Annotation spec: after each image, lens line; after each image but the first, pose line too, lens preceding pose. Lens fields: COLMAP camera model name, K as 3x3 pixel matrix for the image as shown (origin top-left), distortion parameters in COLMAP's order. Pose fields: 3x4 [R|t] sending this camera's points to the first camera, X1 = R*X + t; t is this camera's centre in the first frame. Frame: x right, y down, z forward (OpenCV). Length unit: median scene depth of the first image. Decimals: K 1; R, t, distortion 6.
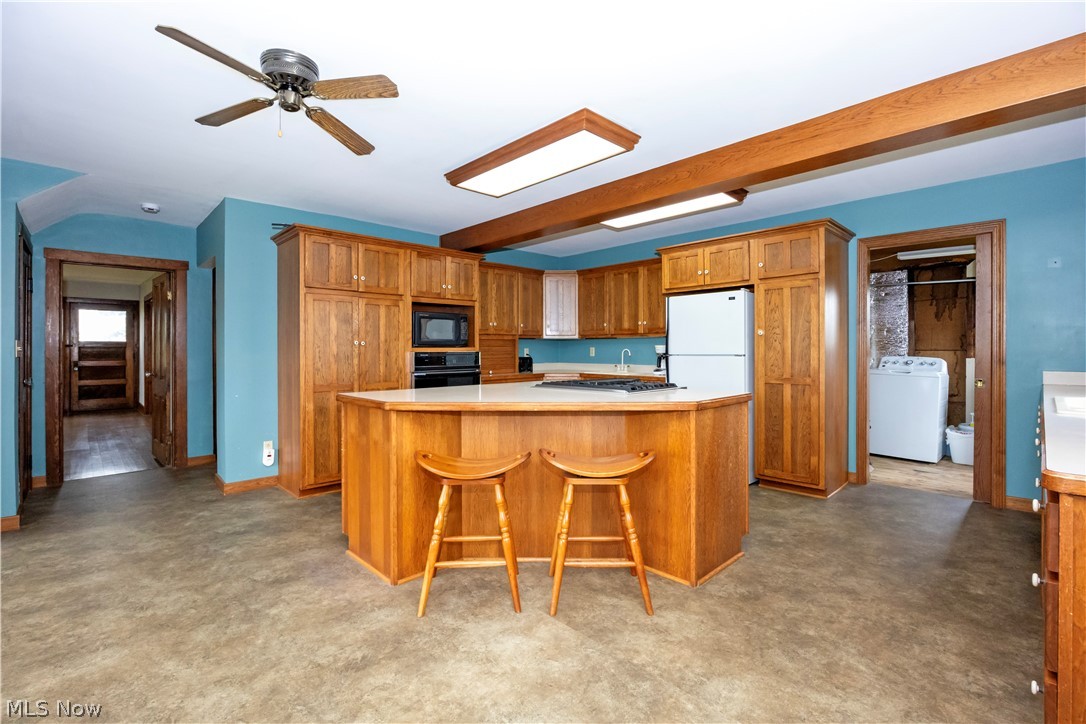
lens RADIAL K [[484.5, 0, 544.5], [0, 484.5, 357.1], [0, 0, 1]] dist [-0.009845, 0.000016]
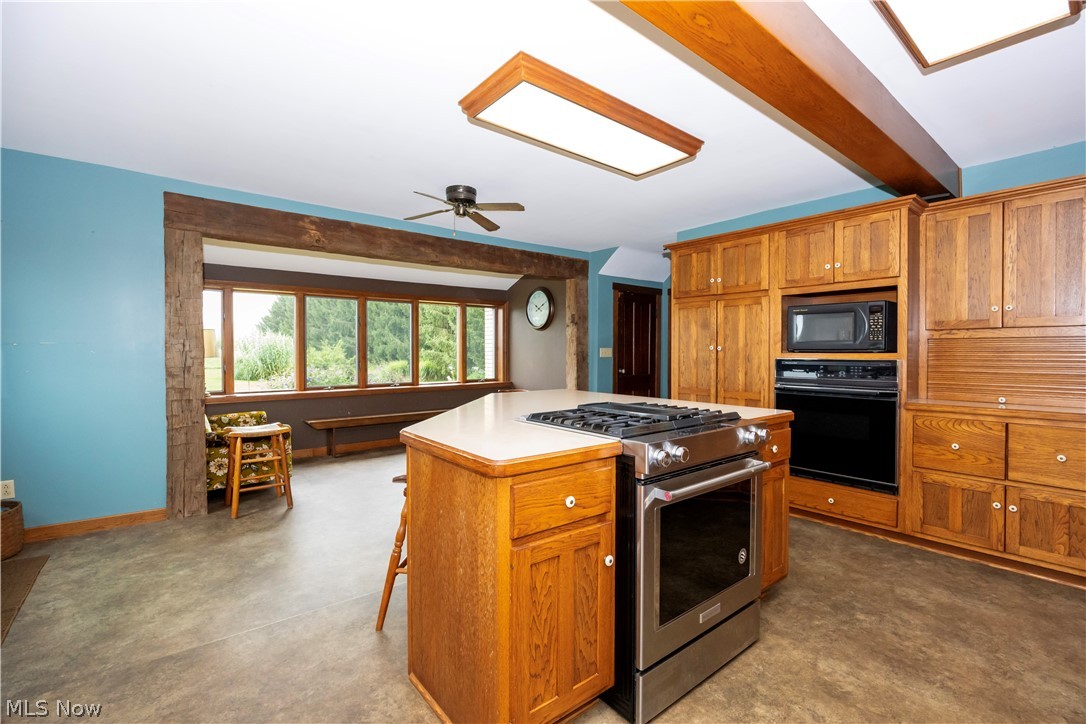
lens RADIAL K [[484.5, 0, 544.5], [0, 484.5, 357.1], [0, 0, 1]] dist [-0.009845, 0.000016]
pose [[-0.094352, 0.016097, -0.995409, 0.607673], [-0.016086, 0.999714, 0.017692, -0.022483], [0.995409, 0.017681, -0.094066, 0.747131]]
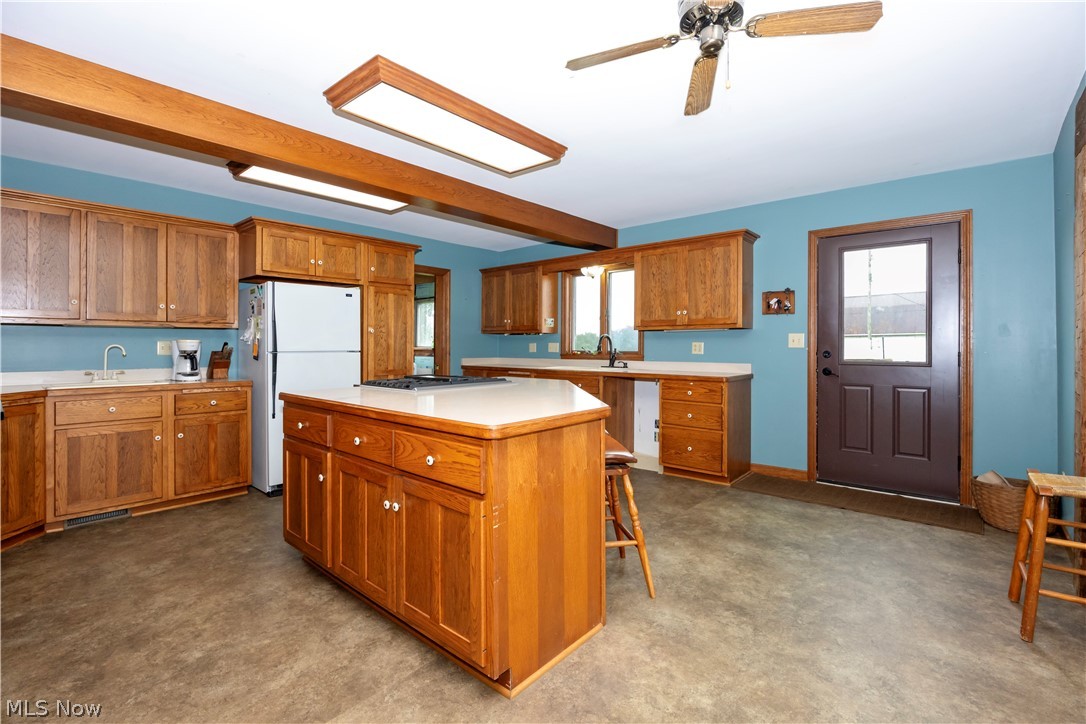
lens RADIAL K [[485.0, 0, 540.2], [0, 485.0, 353.7], [0, 0, 1]] dist [-0.015155, 0.000130]
pose [[-0.076276, -0.012447, 0.997009, -0.672811], [0.016127, 0.999776, 0.013715, -0.006377], [-0.996956, 0.017124, -0.076059, 0.691596]]
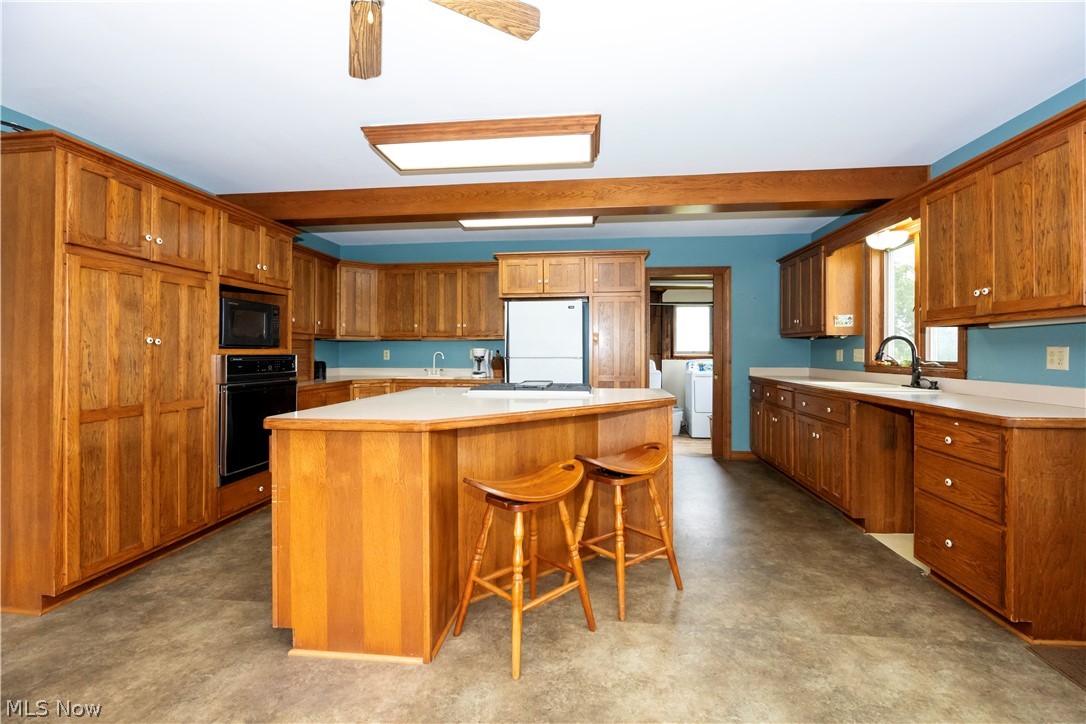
lens RADIAL K [[483.8, 0, 544.8], [0, 483.8, 354.9], [0, 0, 1]] dist [-0.008739, 0.000061]
pose [[0.769176, -0.000293, 0.639037, -0.388871], [0.007663, 0.999932, -0.008765, -0.000962], [-0.638991, 0.011638, 0.769126, 0.176806]]
